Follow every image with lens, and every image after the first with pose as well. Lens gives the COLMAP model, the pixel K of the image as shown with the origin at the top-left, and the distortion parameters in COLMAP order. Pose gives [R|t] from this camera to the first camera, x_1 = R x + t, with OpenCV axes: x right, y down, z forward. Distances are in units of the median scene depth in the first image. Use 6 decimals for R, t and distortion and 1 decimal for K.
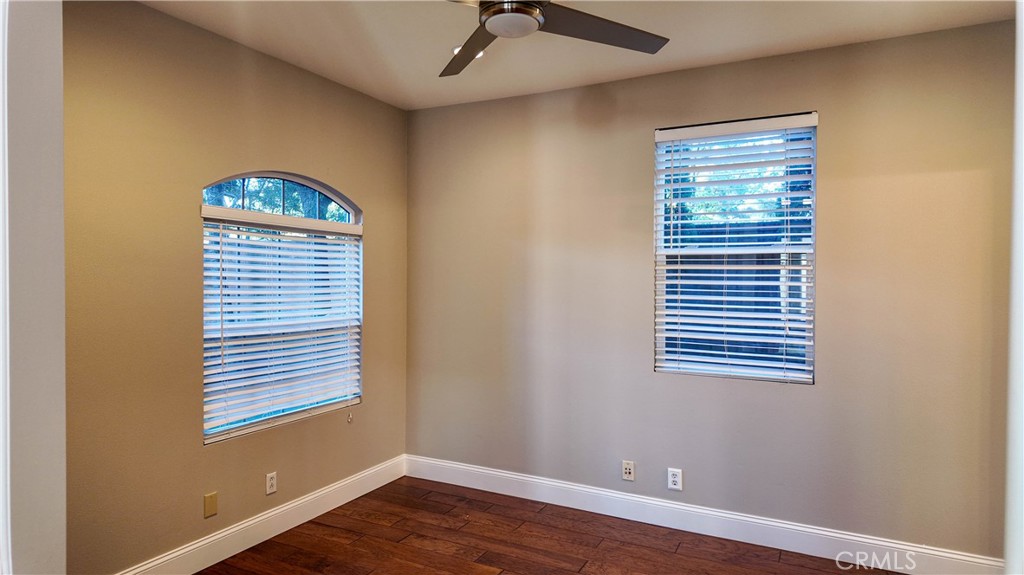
lens RADIAL K [[603.4, 0, 512.0], [0, 603.4, 287.5], [0, 0, 1]] dist [0.003806, -0.003573]
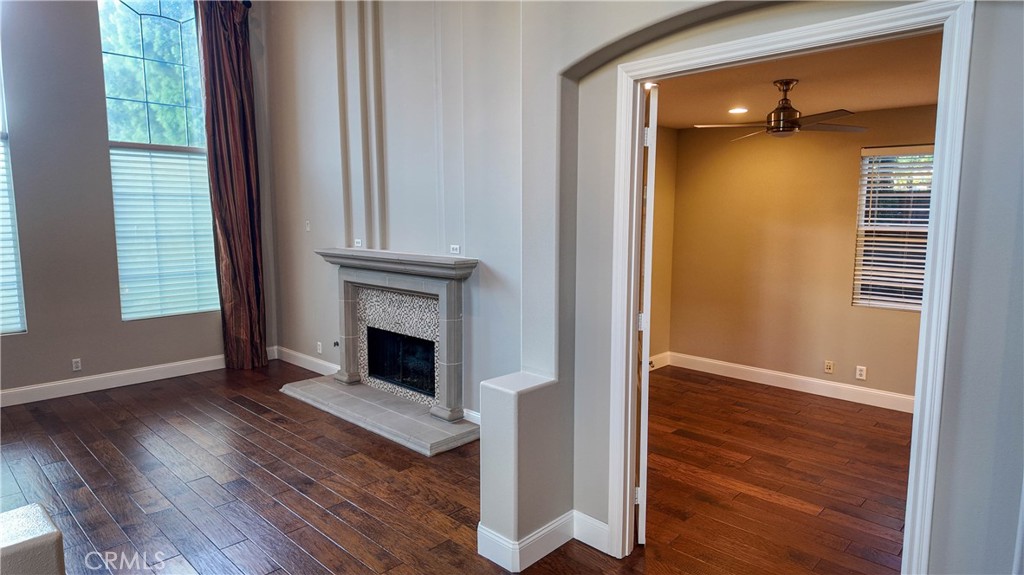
lens RADIAL K [[603.4, 0, 512.0], [0, 603.4, 287.5], [0, 0, 1]] dist [0.003806, -0.003573]
pose [[0.954285, 0.037731, -0.296509, -0.140444], [-0.008436, 0.995005, 0.099466, -0.055344], [0.298781, -0.092417, 0.949836, -0.742052]]
